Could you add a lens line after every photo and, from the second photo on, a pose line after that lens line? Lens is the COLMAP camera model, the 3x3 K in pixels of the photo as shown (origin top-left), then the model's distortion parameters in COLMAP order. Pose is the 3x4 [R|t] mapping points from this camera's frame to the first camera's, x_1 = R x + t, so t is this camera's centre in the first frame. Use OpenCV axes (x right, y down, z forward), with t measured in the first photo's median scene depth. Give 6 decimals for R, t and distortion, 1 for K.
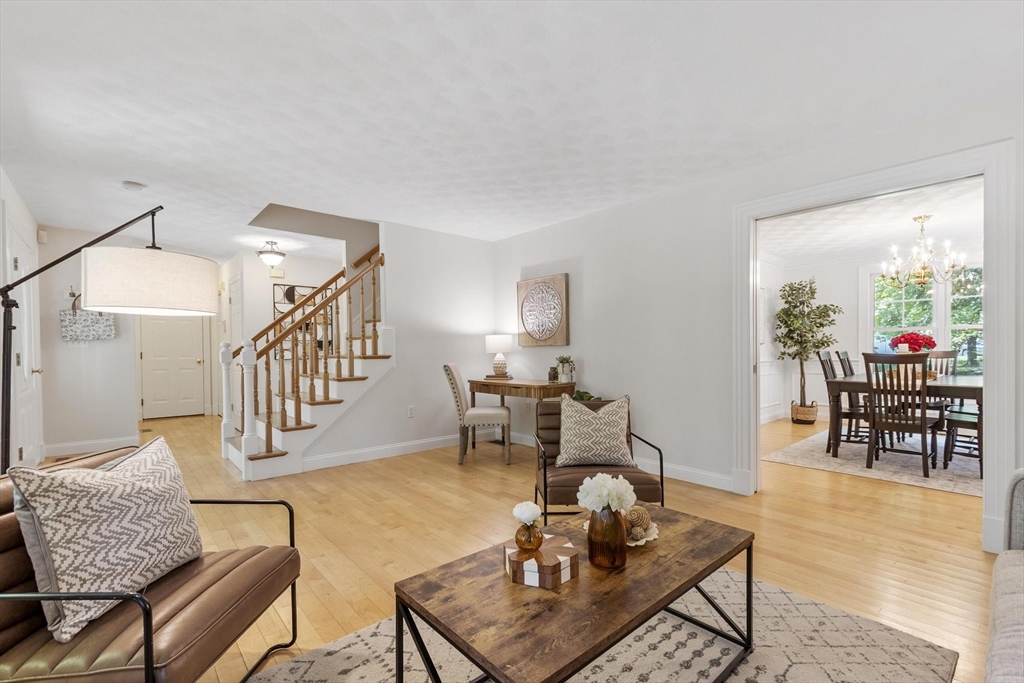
lens RADIAL K [[447.7, 0, 518.1], [0, 447.7, 348.8], [0, 0, 1]] dist [0.005452, 0.001455]
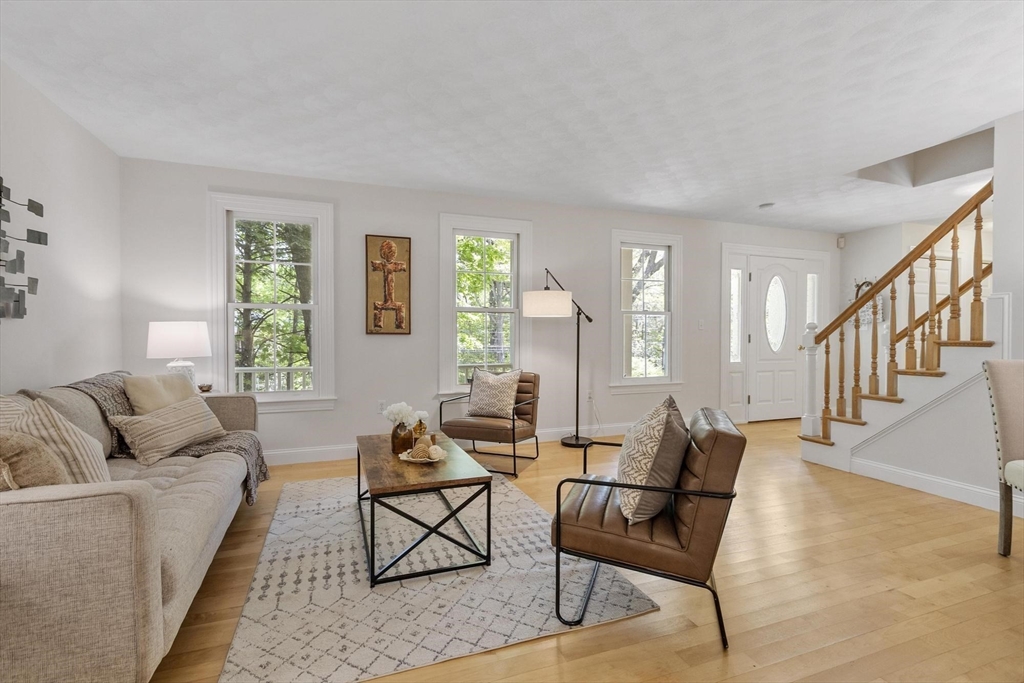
lens RADIAL K [[479.3, 0, 516.5], [0, 479.3, 340.5], [0, 0, 1]] dist [0.000673, -0.000994]
pose [[-0.356640, 0.015945, -0.934106, 0.658026], [0.003100, 0.999869, 0.015885, 0.001330], [0.934237, 0.002770, -0.356643, 0.765465]]
